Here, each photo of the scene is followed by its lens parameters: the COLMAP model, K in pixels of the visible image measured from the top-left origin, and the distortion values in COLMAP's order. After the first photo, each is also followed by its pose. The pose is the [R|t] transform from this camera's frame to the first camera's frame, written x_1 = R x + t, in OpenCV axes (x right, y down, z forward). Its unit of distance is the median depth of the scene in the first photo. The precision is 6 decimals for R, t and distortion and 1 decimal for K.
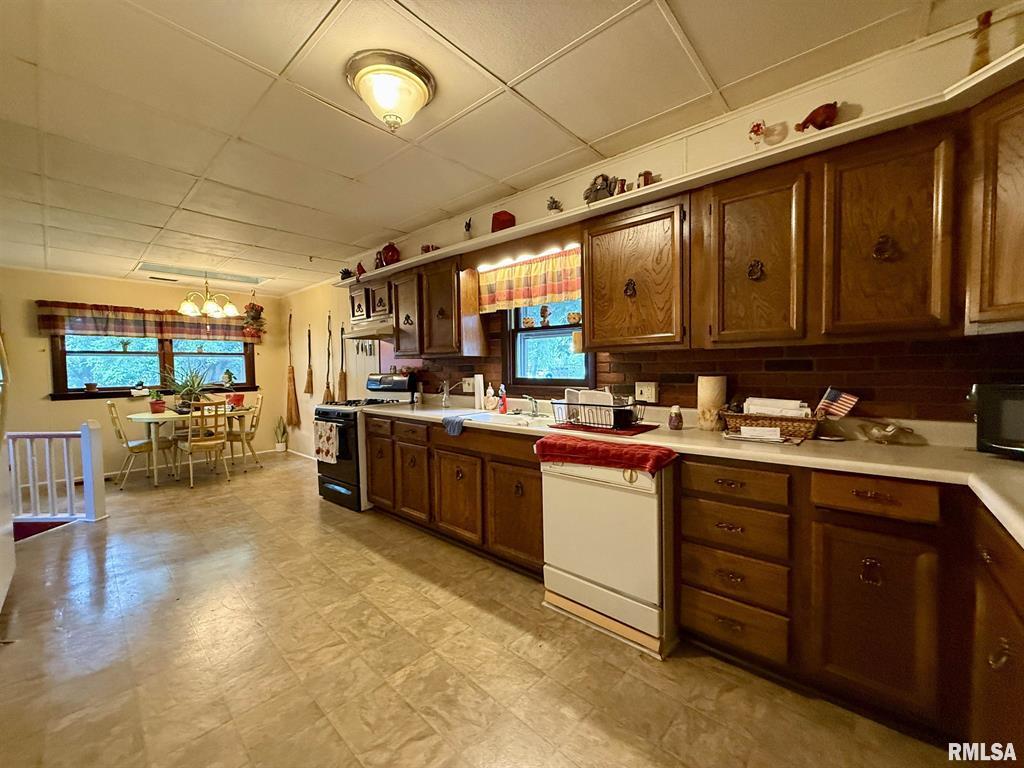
lens RADIAL K [[409.8, 0, 509.8], [0, 409.8, 383.7], [0, 0, 1]] dist [0.001713, 0.000242]
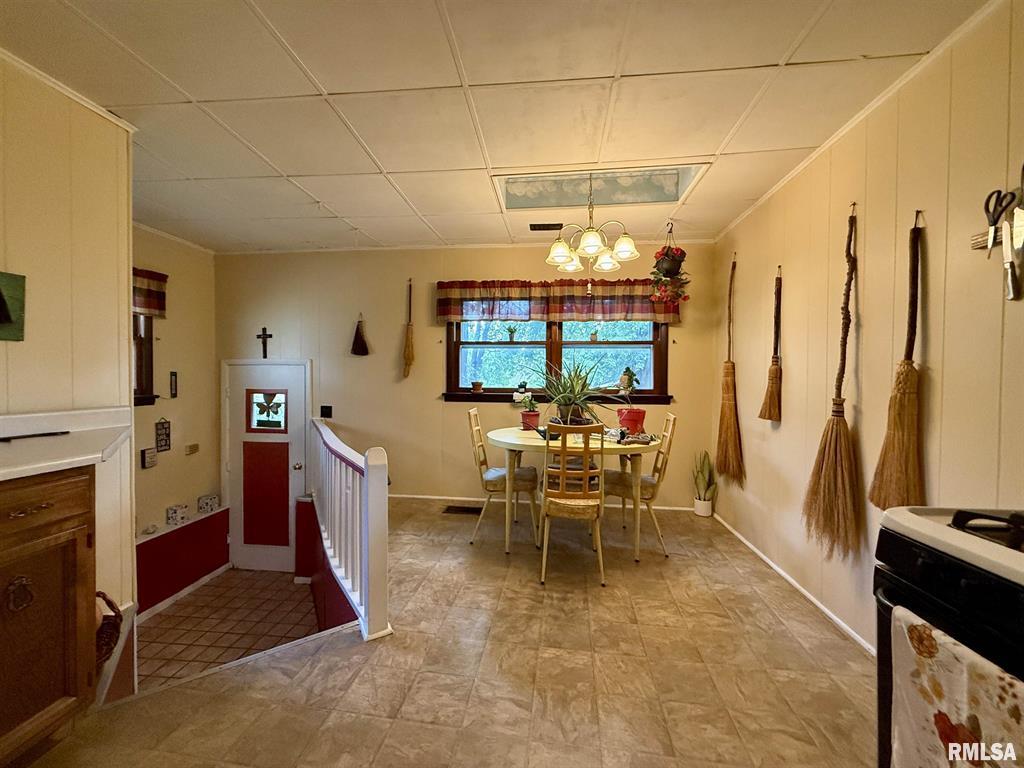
lens RADIAL K [[409.8, 0, 509.8], [0, 409.8, 383.7], [0, 0, 1]] dist [0.001713, 0.000242]
pose [[0.585133, 0.032551, -0.810284, -0.319211], [-0.047709, 0.998845, 0.005674, -0.004920], [0.809533, 0.035338, 0.586010, 0.545835]]
